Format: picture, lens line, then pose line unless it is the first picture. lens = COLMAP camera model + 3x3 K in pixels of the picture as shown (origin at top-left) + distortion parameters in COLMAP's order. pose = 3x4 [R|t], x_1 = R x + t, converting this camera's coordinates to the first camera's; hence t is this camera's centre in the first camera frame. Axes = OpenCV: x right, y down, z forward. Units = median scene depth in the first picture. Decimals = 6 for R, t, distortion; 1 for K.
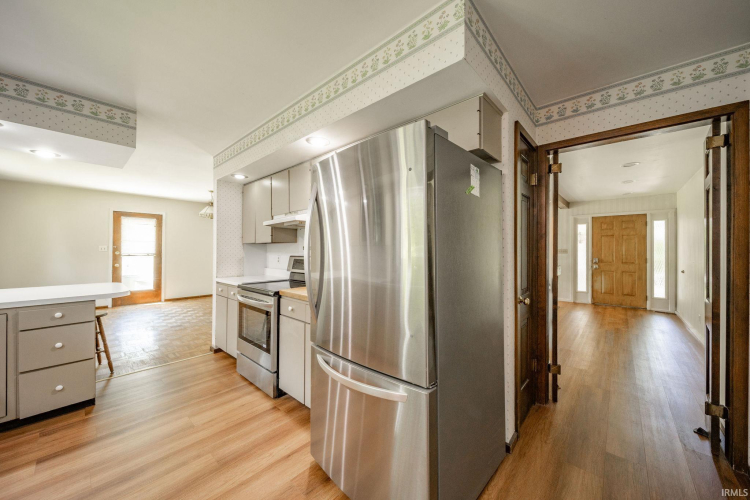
lens RADIAL K [[271.3, 0, 376.2], [0, 271.3, 248.5], [0, 0, 1]] dist [-0.000751, -0.000480]
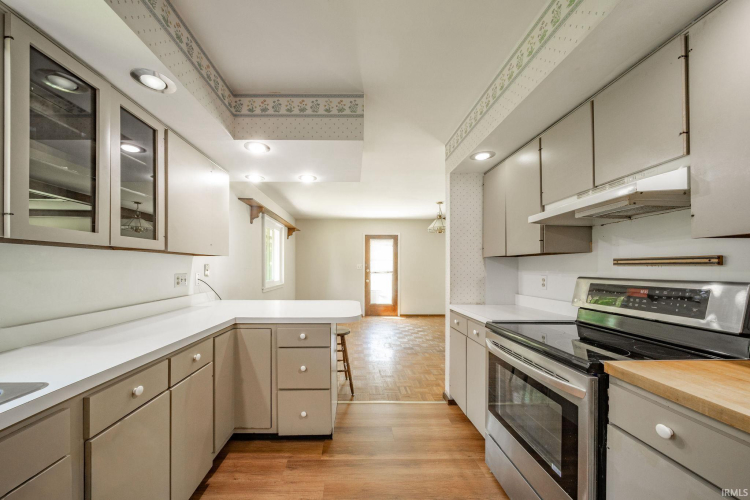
lens RADIAL K [[268.4, 0, 367.8], [0, 268.4, 265.2], [0, 0, 1]] dist [-0.000471, -0.000126]
pose [[0.702248, -0.009175, -0.711873, -0.241221], [0.004523, 0.999954, -0.008426, 0.006778], [0.711918, 0.002697, 0.702258, 0.346885]]
